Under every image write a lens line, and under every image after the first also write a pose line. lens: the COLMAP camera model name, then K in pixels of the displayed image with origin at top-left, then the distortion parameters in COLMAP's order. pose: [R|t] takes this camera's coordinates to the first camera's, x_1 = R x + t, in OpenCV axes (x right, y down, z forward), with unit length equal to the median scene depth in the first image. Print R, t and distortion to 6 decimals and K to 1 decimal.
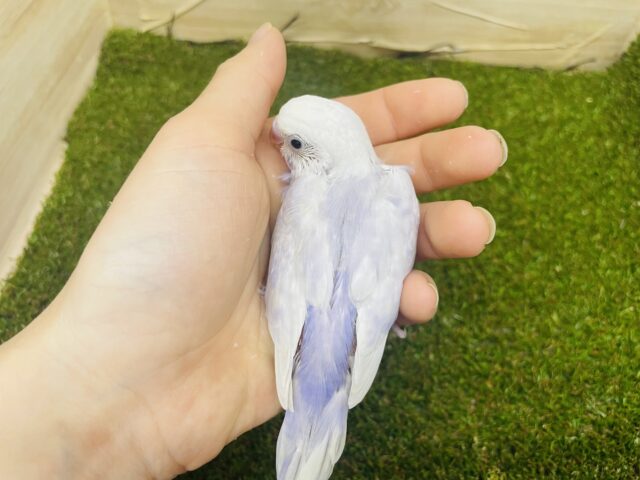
lens RADIAL K [[485.8, 0, 320.1], [0, 485.8, 237.9], [0, 0, 1]] dist [0.002205, -0.036405]
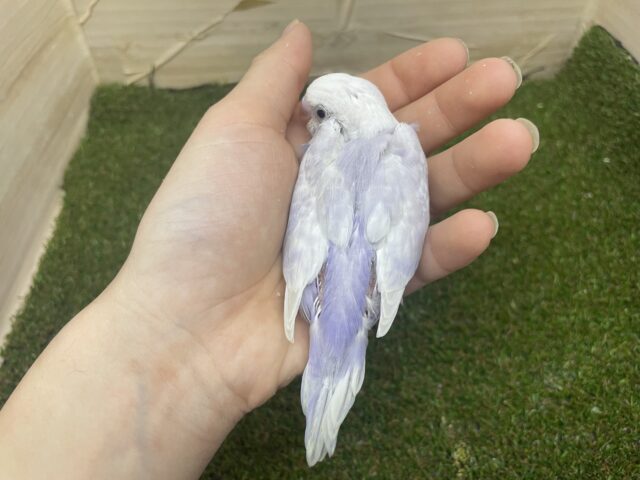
lens RADIAL K [[485.8, 0, 319.7], [0, 485.8, 241.8], [0, 0, 1]] dist [0.002205, -0.036405]
pose [[0.995530, -0.092896, -0.017041, 0.080349], [0.091912, 0.994434, -0.051507, 0.037929], [0.021731, 0.049711, 0.998527, -0.104337]]
